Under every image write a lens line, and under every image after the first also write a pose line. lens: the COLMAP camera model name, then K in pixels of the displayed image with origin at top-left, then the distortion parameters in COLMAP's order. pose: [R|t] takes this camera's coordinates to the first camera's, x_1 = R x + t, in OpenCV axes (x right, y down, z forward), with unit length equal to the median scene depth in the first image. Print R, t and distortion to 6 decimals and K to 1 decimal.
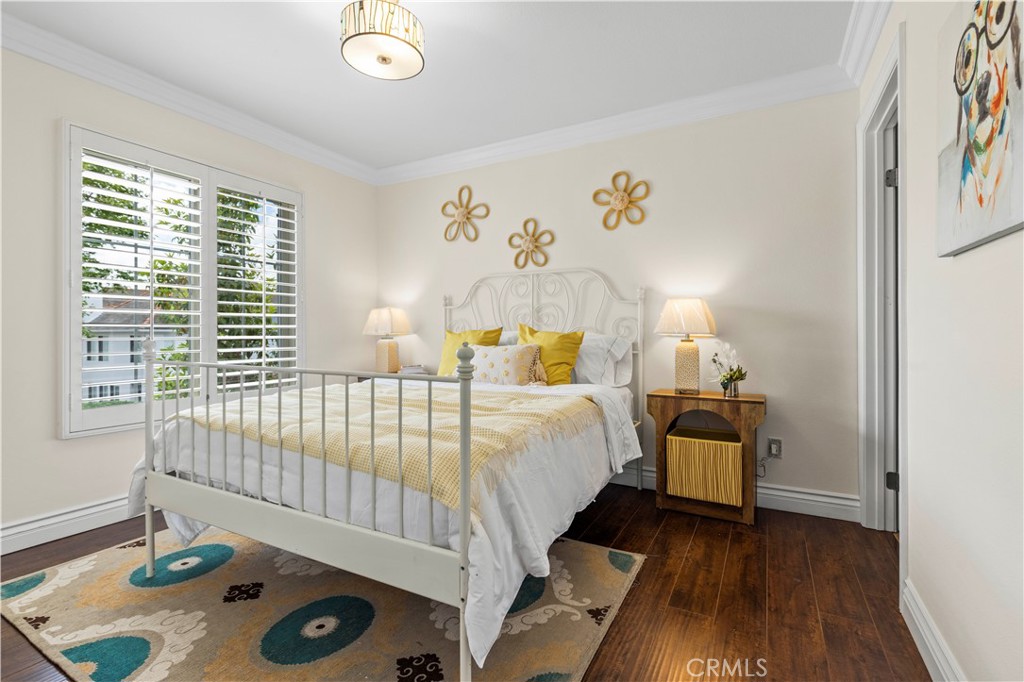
lens RADIAL K [[461.2, 0, 515.8], [0, 461.2, 335.8], [0, 0, 1]] dist [0.006878, -0.001881]
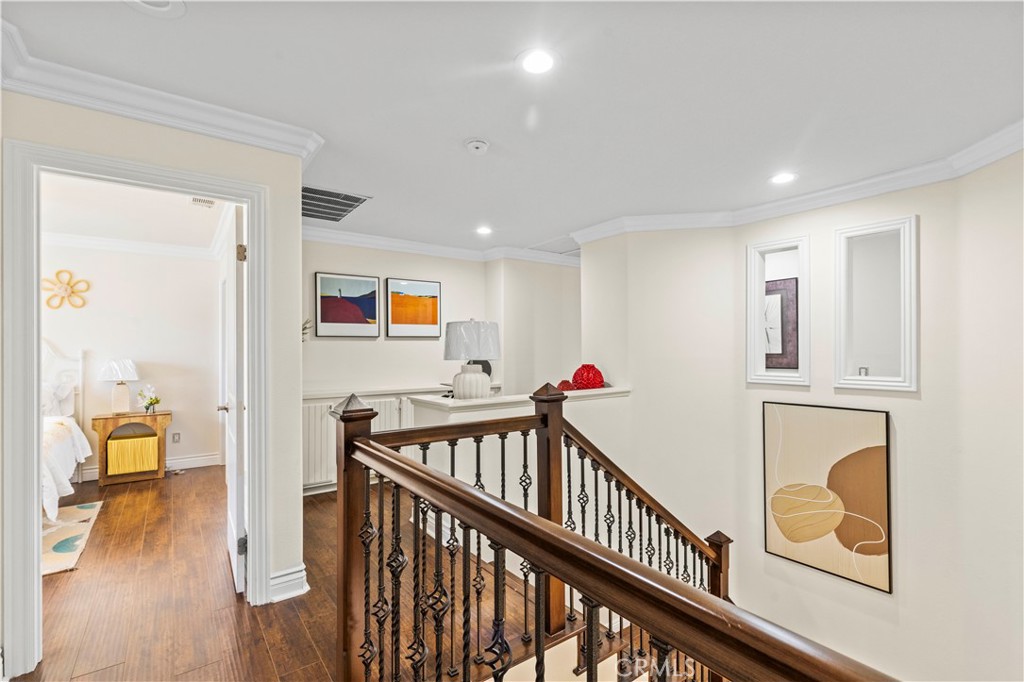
lens RADIAL K [[461.2, 0, 516.9], [0, 461.2, 344.7], [0, 0, 1]] dist [0.006878, -0.001881]
pose [[0.417213, 0.008874, 0.908766, -0.611326], [0.000346, 0.999951, -0.009923, -0.124800], [-0.908809, 0.004455, 0.417189, -1.108122]]
